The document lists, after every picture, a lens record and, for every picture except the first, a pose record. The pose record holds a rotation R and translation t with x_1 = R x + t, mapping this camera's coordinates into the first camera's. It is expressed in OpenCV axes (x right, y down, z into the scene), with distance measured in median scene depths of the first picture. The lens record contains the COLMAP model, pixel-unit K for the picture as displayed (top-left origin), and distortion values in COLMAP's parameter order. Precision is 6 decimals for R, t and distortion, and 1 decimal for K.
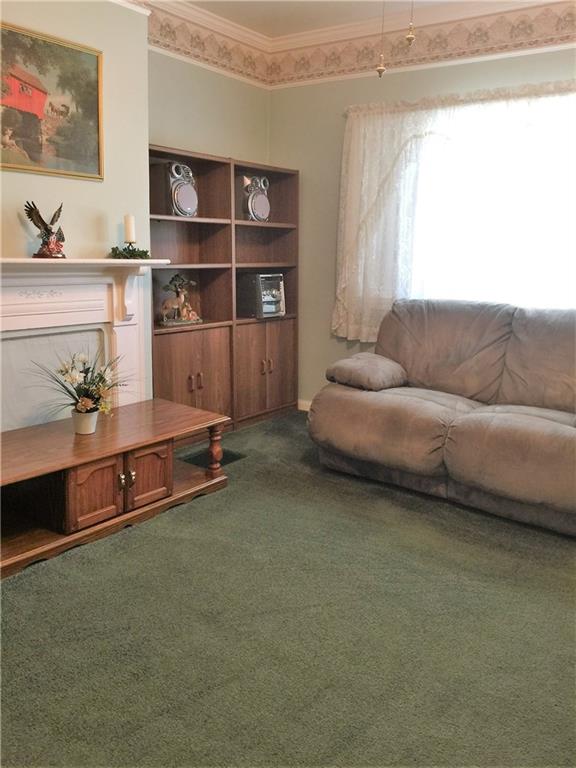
lens RADIAL K [[688.2, 0, 290.0], [0, 688.2, 379.9], [0, 0, 1]] dist [0.077777, -0.101686]
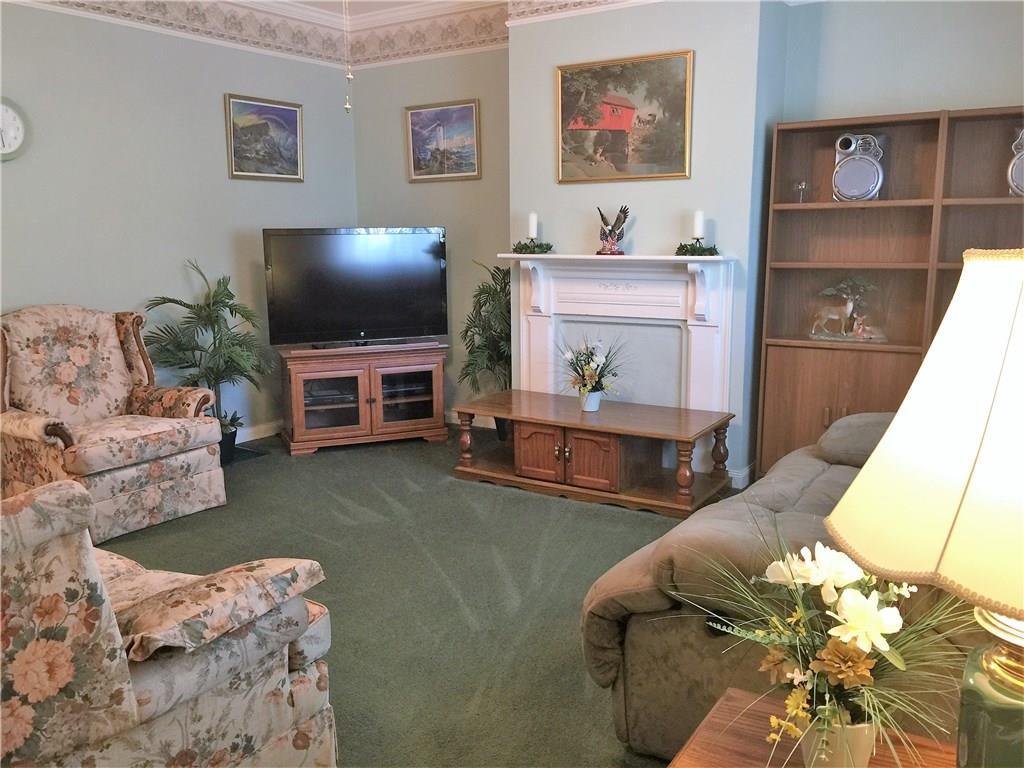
lens RADIAL K [[917.6, 0, 513.7], [0, 917.6, 389.3], [0, 0, 1]] dist [0.077777, -0.101686]
pose [[0.029654, 0.149191, -0.988364, 1.150288], [-0.180044, 0.973423, 0.141533, -0.143555], [0.983211, 0.173752, 0.055727, 0.785907]]
